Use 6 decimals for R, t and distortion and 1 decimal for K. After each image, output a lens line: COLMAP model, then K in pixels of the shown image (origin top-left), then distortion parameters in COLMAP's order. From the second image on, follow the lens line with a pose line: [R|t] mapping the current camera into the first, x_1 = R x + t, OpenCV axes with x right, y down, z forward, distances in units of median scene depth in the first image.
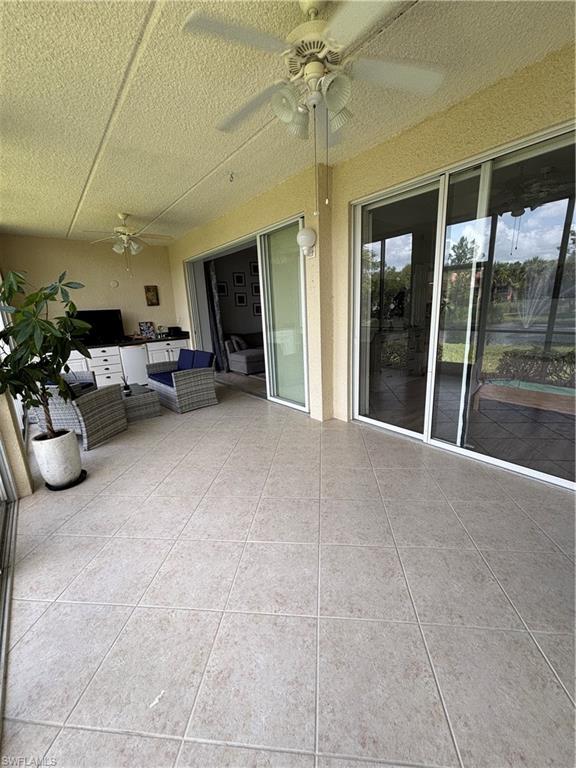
lens RADIAL K [[309.2, 0, 290.4], [0, 309.2, 384.7], [0, 0, 1]] dist [-0.003720, 0.000953]
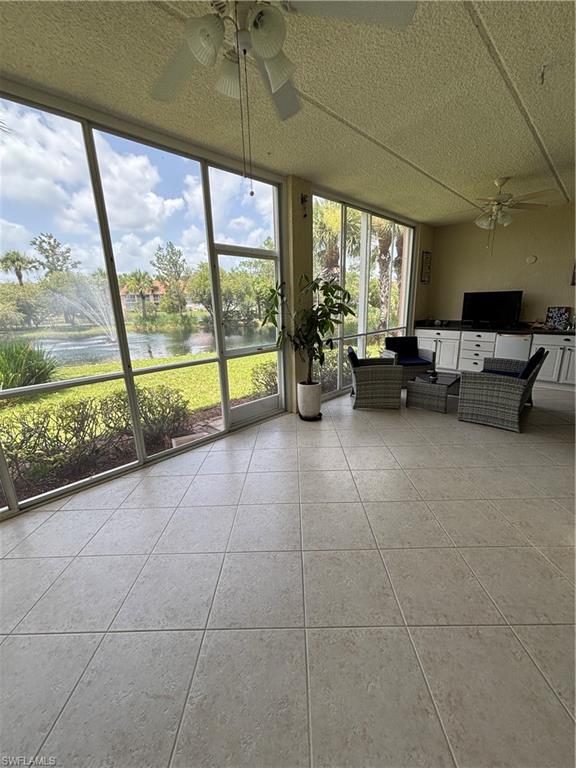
lens RADIAL K [[309.2, 0, 291.8], [0, 309.2, 387.1], [0, 0, 1]] dist [-0.003720, 0.000953]
pose [[0.097911, 0.299876, -0.948940, 0.409941], [-0.215543, 0.937279, 0.273951, -0.135479], [0.971573, 0.177715, 0.156406, 0.441034]]
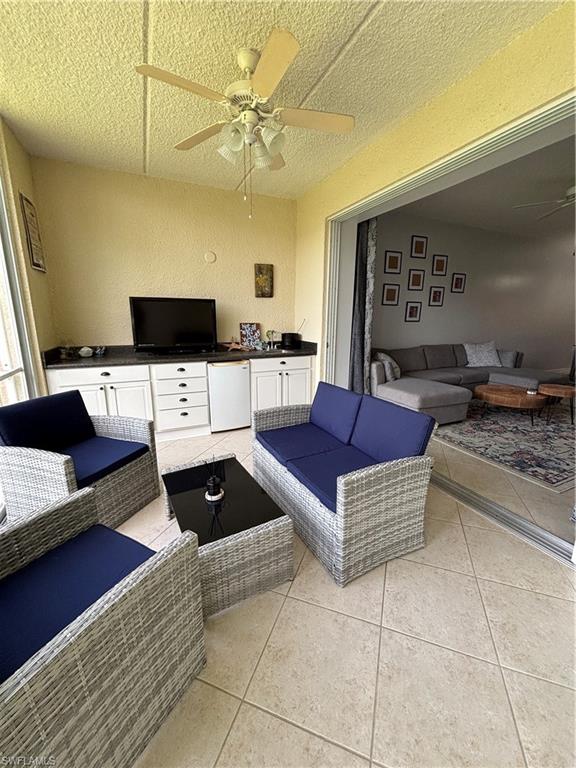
lens RADIAL K [[309.2, 0, 284.1], [0, 309.2, 384.5], [0, 0, 1]] dist [-0.003720, 0.000953]
pose [[0.963981, 0.102853, -0.245280, -0.388528], [-0.106927, 0.994261, -0.003316, -0.139100], [0.243531, 0.029424, 0.969447, 0.686453]]
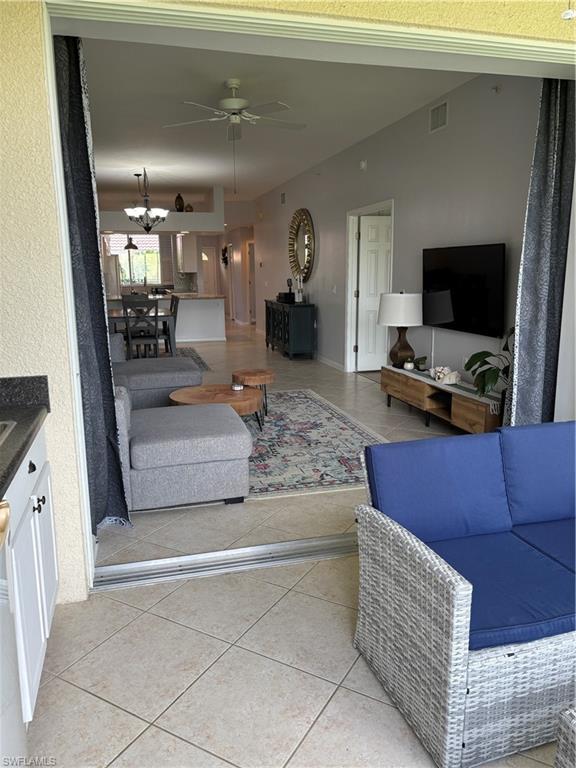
lens RADIAL K [[583.7, 0, 287.1], [0, 583.7, 380.1], [0, 0, 1]] dist [0.039687, -0.002136]
pose [[0.404363, -0.134349, 0.904677, -1.005205], [0.210540, 0.976260, 0.050874, -0.263430], [-0.890036, 0.169899, 0.423049, 1.211477]]
